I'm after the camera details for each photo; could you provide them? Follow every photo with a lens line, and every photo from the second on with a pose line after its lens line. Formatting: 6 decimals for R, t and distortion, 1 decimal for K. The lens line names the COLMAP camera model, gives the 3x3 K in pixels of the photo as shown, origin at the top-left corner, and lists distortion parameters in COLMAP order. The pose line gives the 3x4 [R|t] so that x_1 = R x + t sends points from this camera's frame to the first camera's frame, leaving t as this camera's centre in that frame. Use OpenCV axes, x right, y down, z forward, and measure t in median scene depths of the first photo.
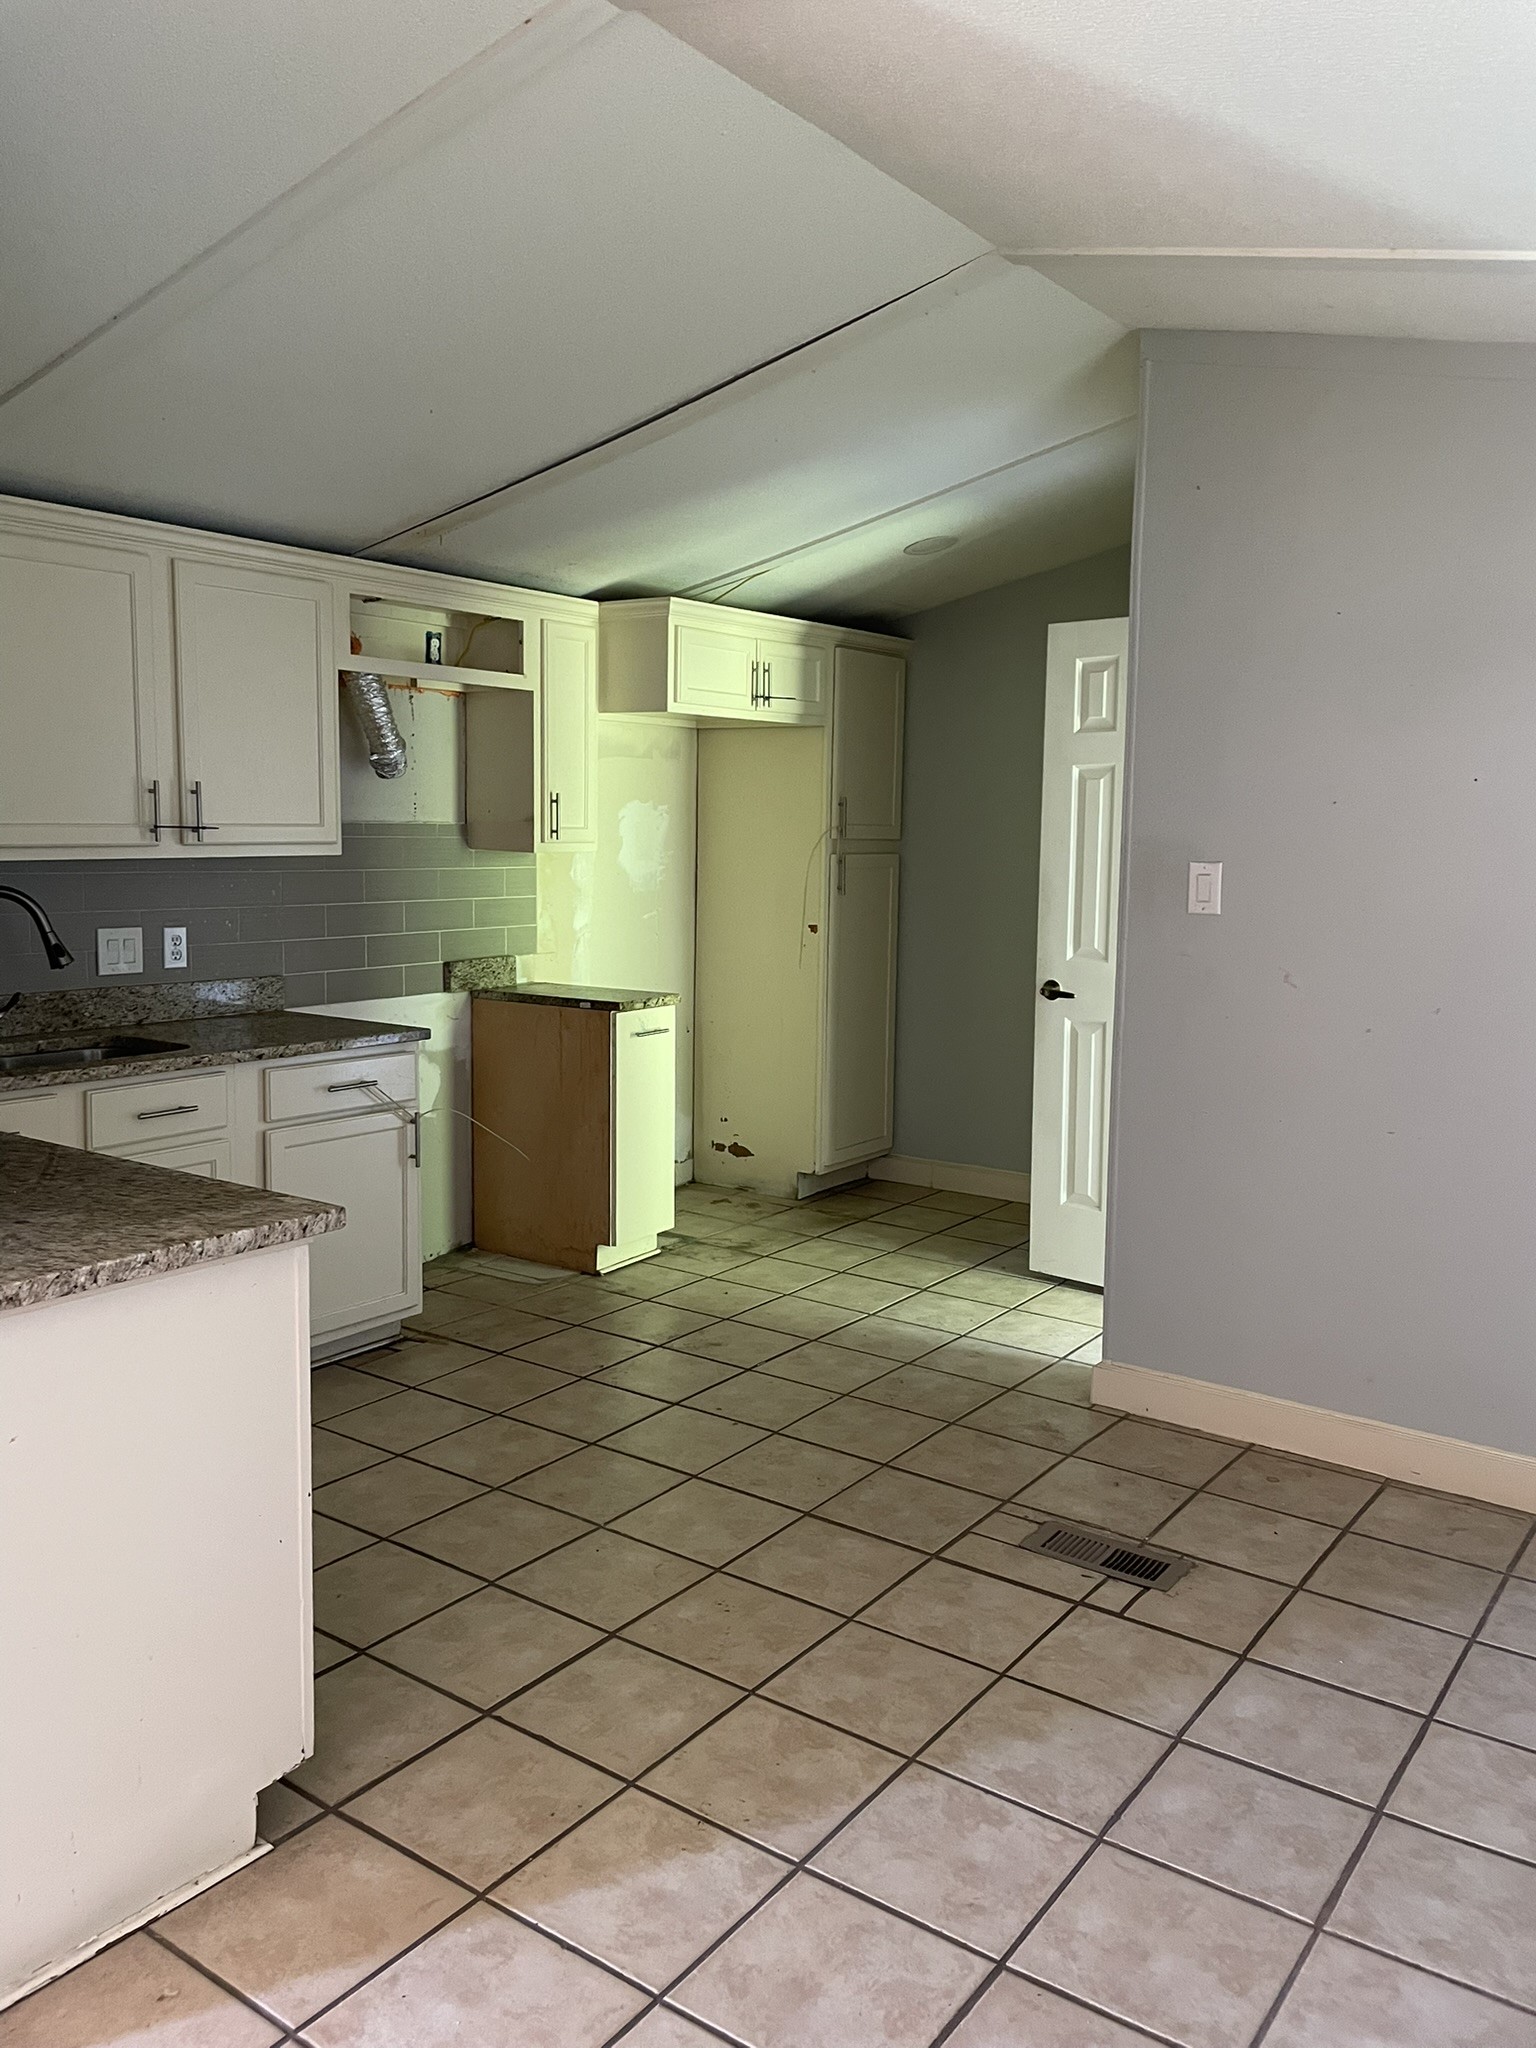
lens RADIAL K [[1552.1, 0, 758.9], [0, 1552.1, 1000.1], [0, 0, 1]] dist [0.103955, -0.127464]
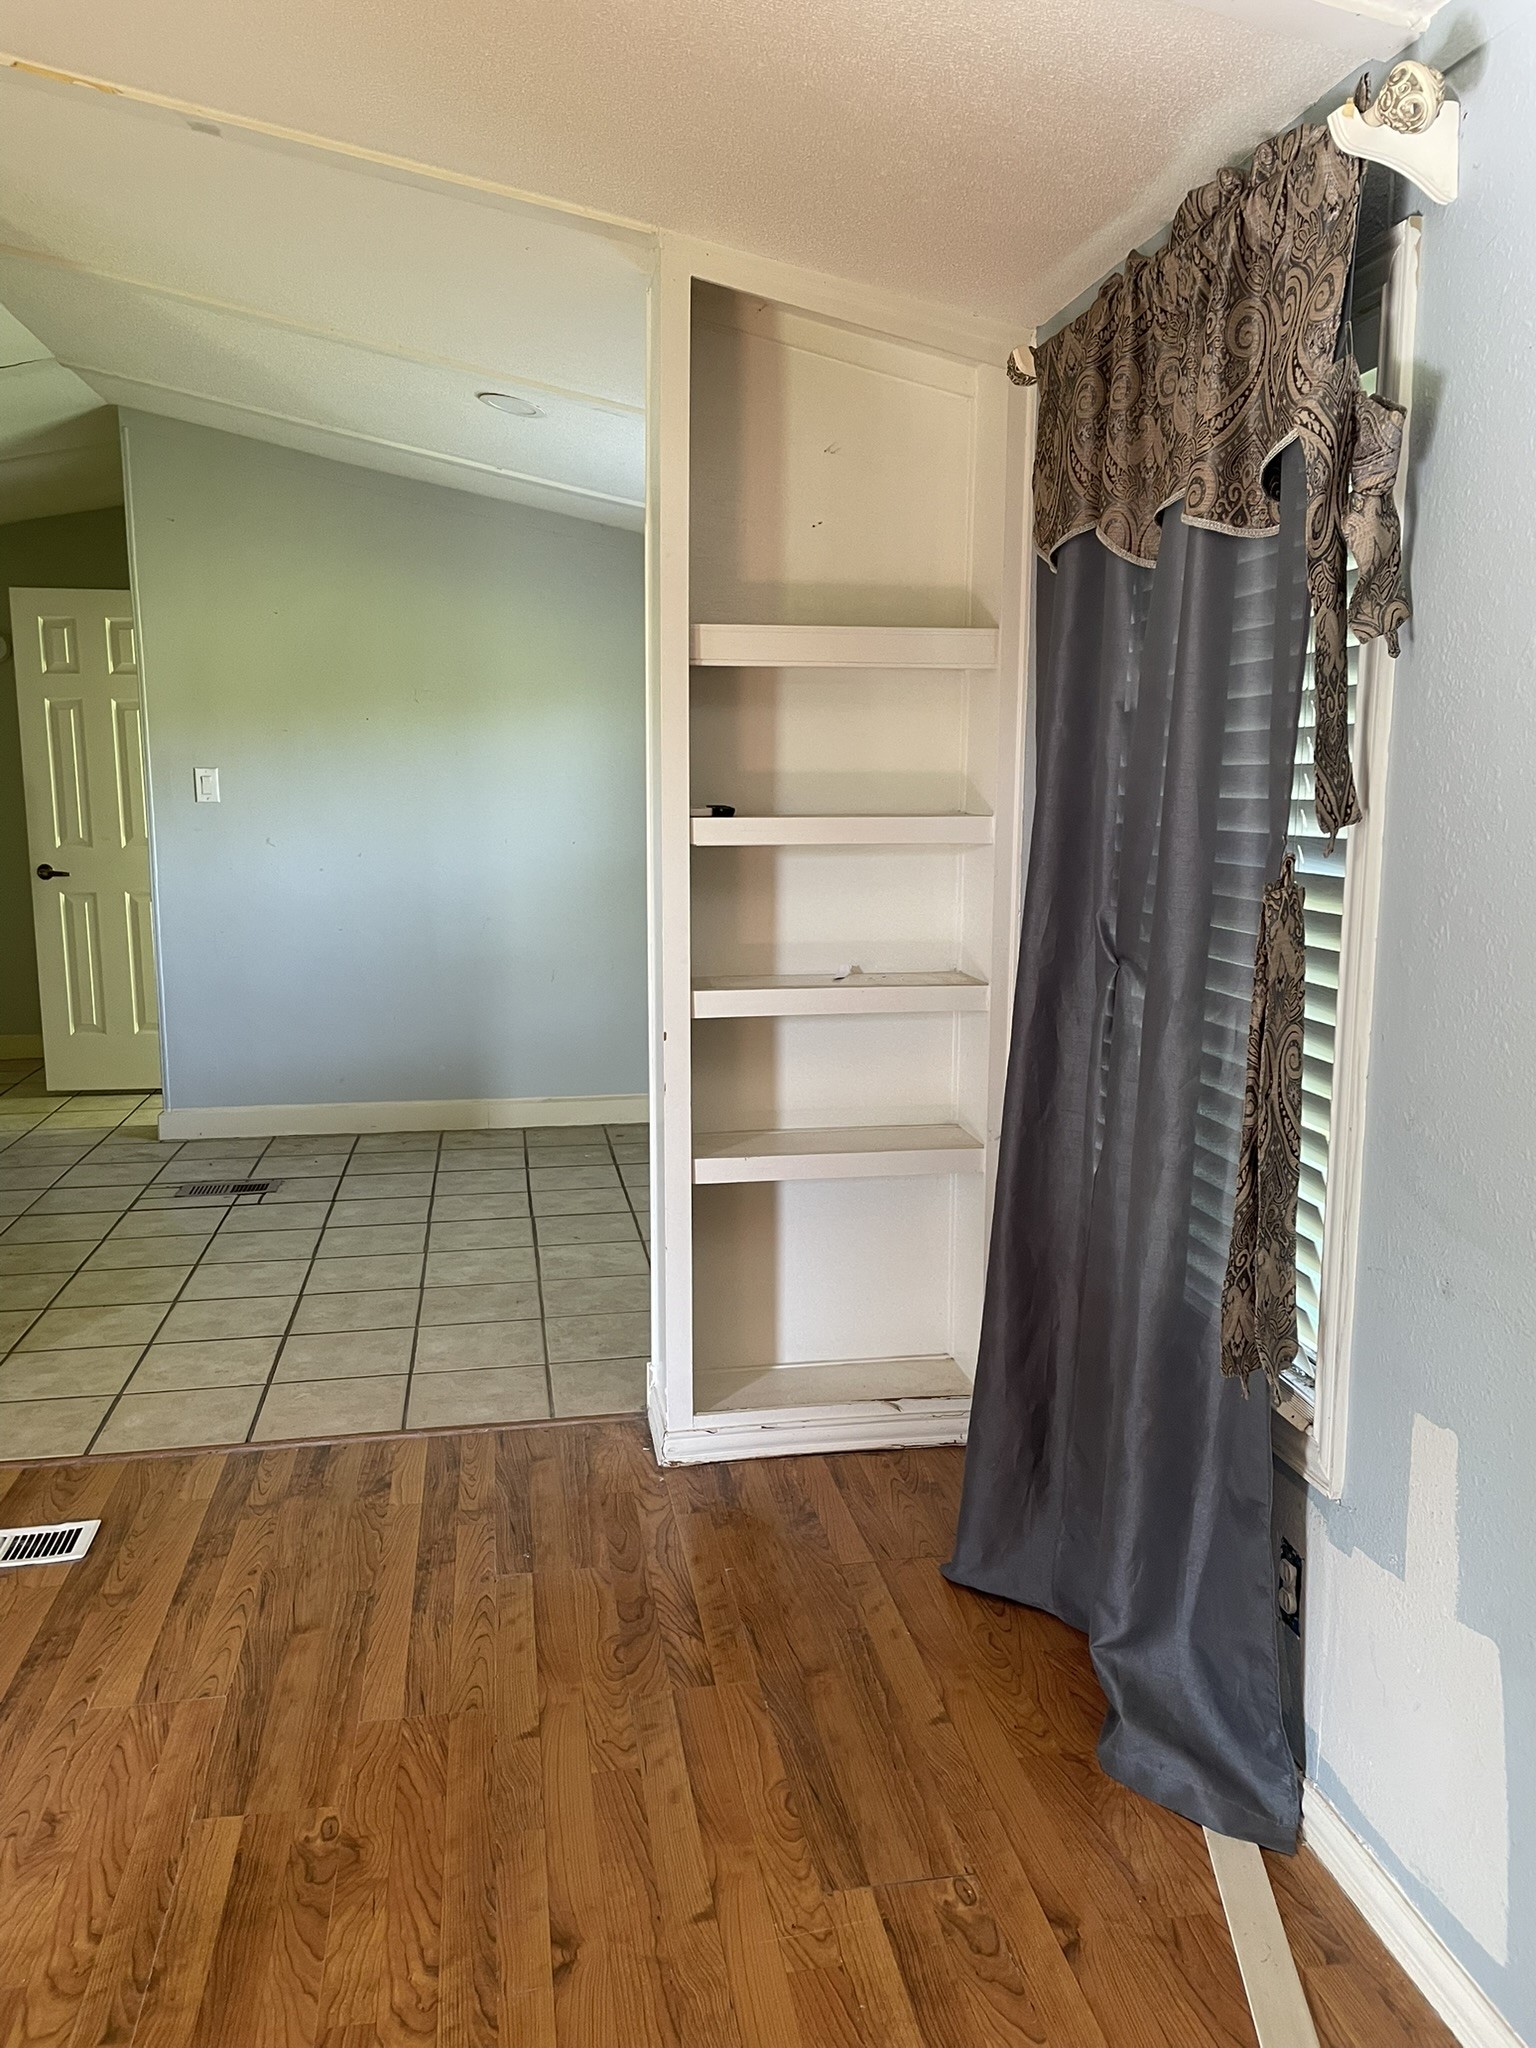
lens RADIAL K [[1541.2, 0, 794.1], [0, 1541.2, 1028.7], [0, 0, 1]] dist [0.083435, -0.121667]
pose [[0.685260, -0.124923, 0.717504, -0.540296], [0.080044, 0.992130, 0.096290, 0.077322], [-0.723886, -0.008552, 0.689866, -0.572459]]
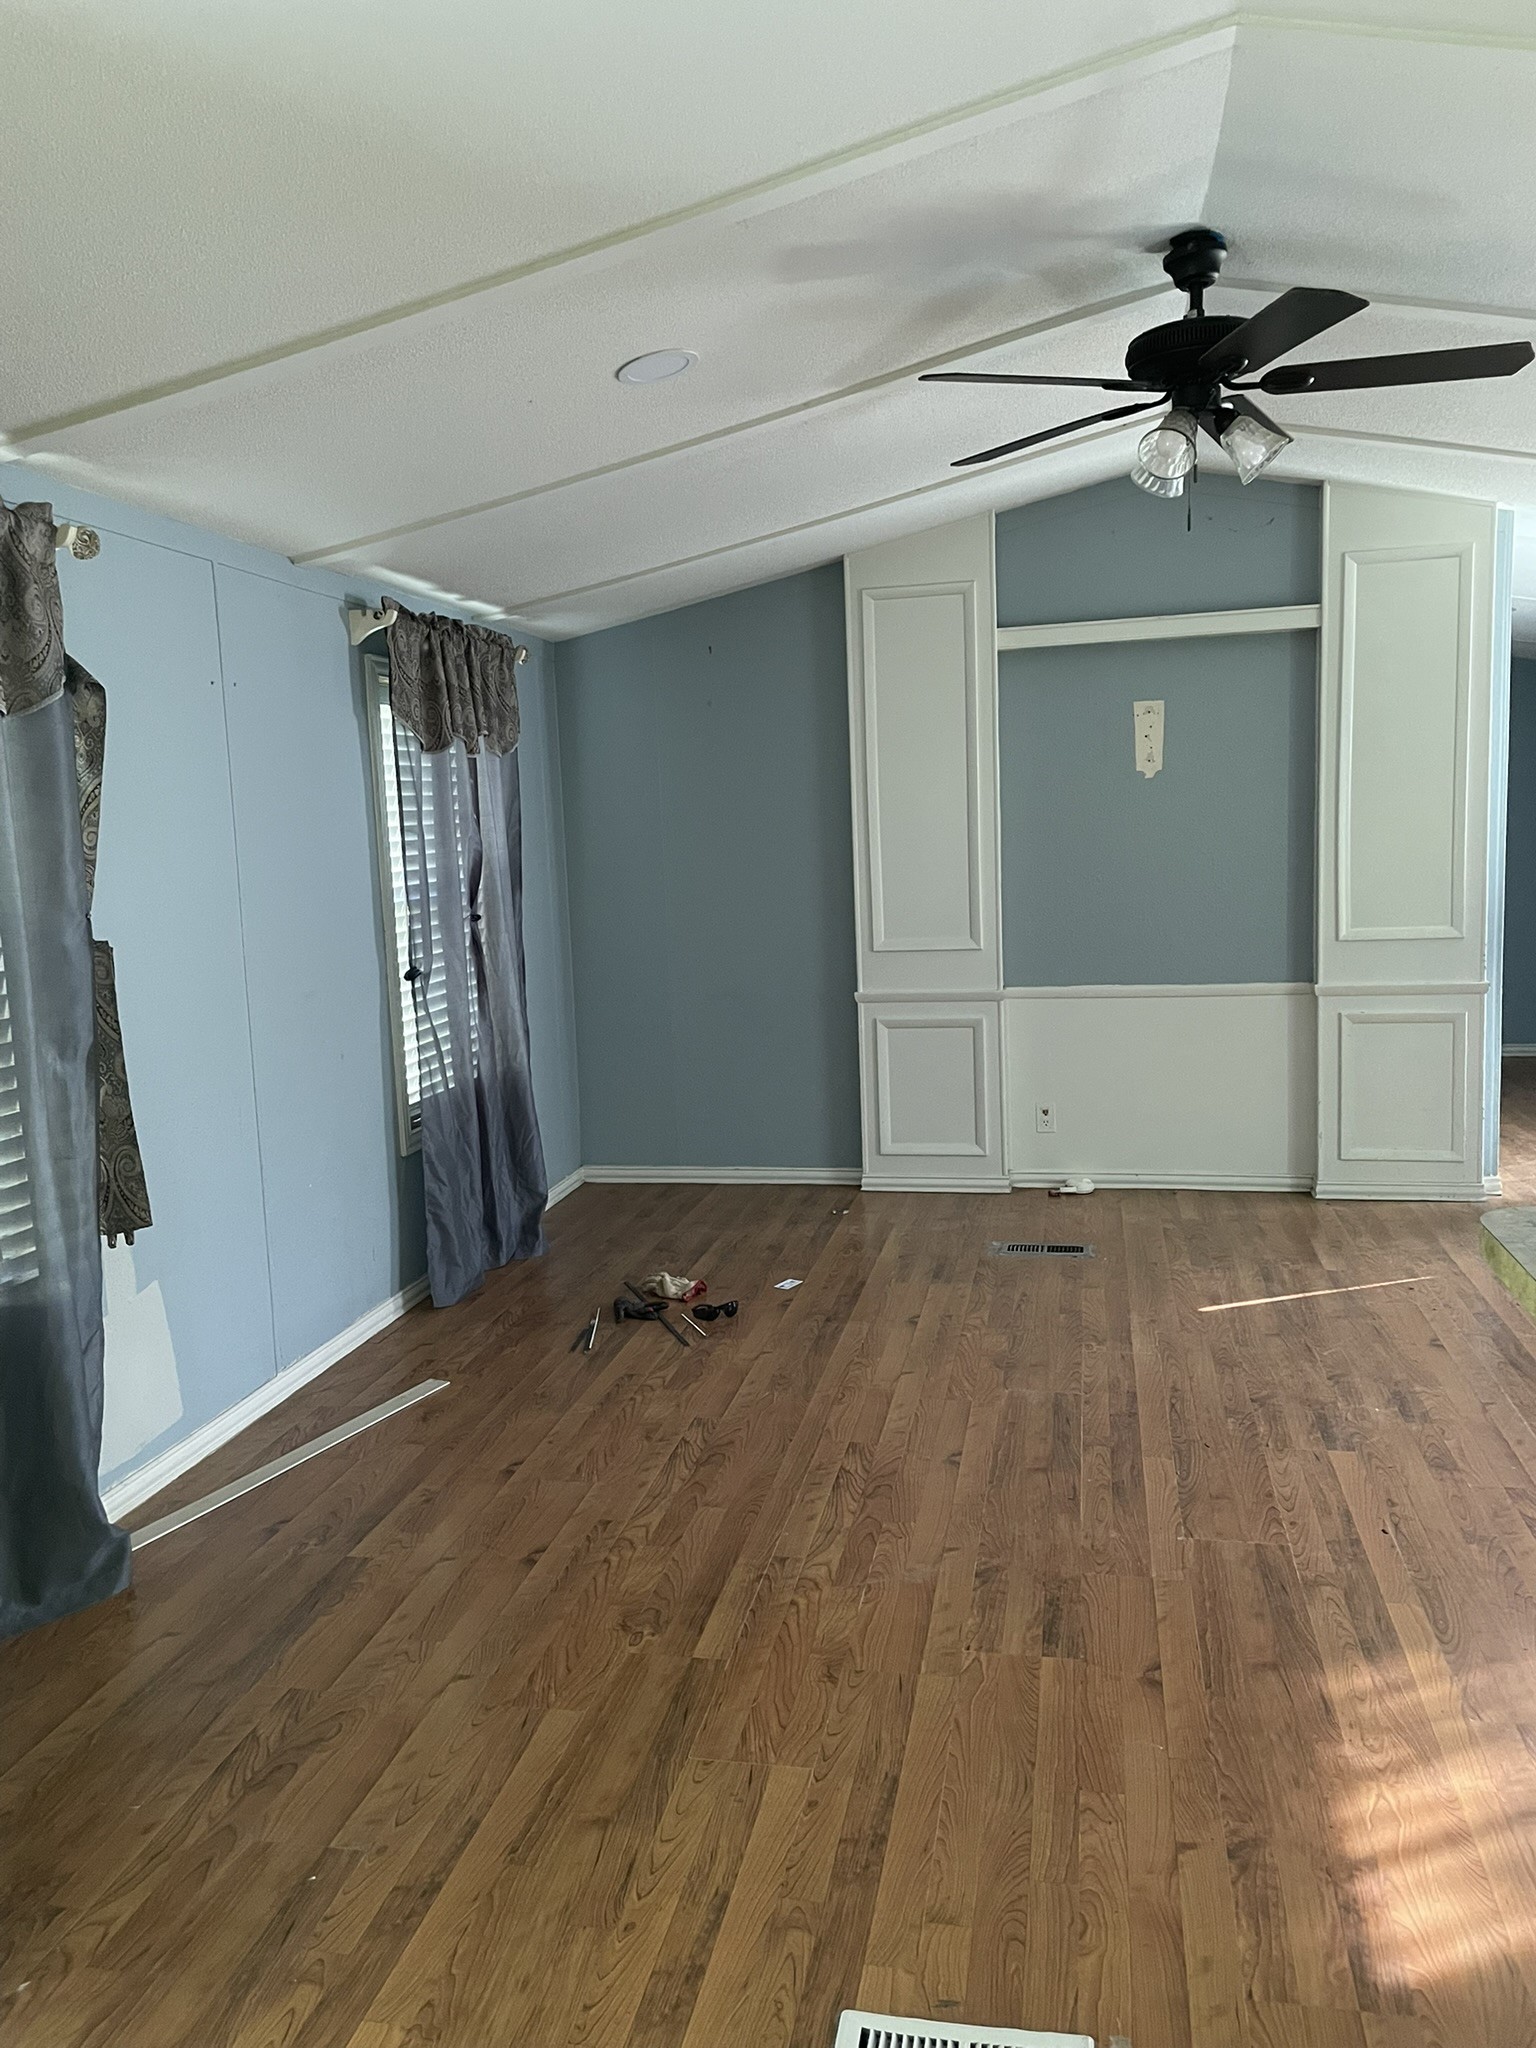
lens RADIAL K [[1562.1, 0, 768.0], [0, 1562.1, 1024.0], [0, 0, 1]] dist [0.105915, -0.127206]
pose [[-0.910013, 0.076451, -0.407470, 0.036800], [-0.014298, 0.976478, 0.215141, -0.079954], [0.414334, 0.201607, -0.887515, 0.801801]]
